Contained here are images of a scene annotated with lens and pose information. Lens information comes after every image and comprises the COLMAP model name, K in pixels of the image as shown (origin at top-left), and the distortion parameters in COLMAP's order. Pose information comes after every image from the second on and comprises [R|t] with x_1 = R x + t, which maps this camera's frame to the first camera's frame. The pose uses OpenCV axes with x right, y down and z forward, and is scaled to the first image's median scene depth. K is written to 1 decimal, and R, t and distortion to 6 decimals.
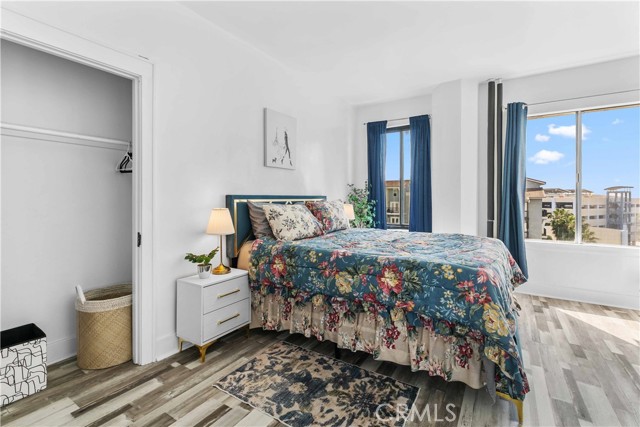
lens RADIAL K [[294.7, 0, 321.9], [0, 294.7, 204.8], [0, 0, 1]] dist [0.000452, -0.000062]
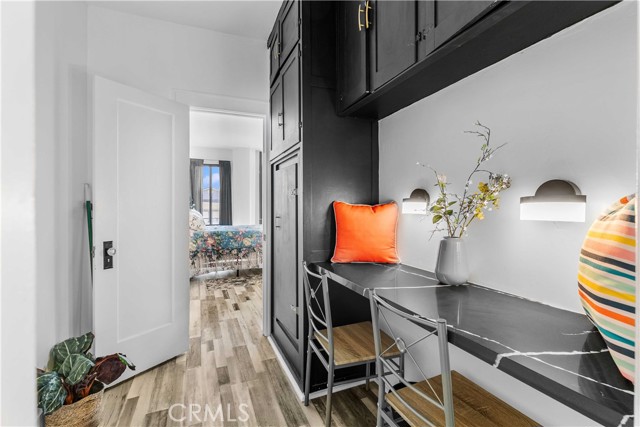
lens RADIAL K [[294.7, 0, 321.9], [0, 294.7, 204.8], [0, 0, 1]] dist [0.000452, -0.000062]
pose [[0.584434, 0.001154, 0.811440, -1.377751], [0.017186, 0.999757, -0.013800, -0.010719], [-0.811259, 0.022010, 0.584272, -0.879755]]
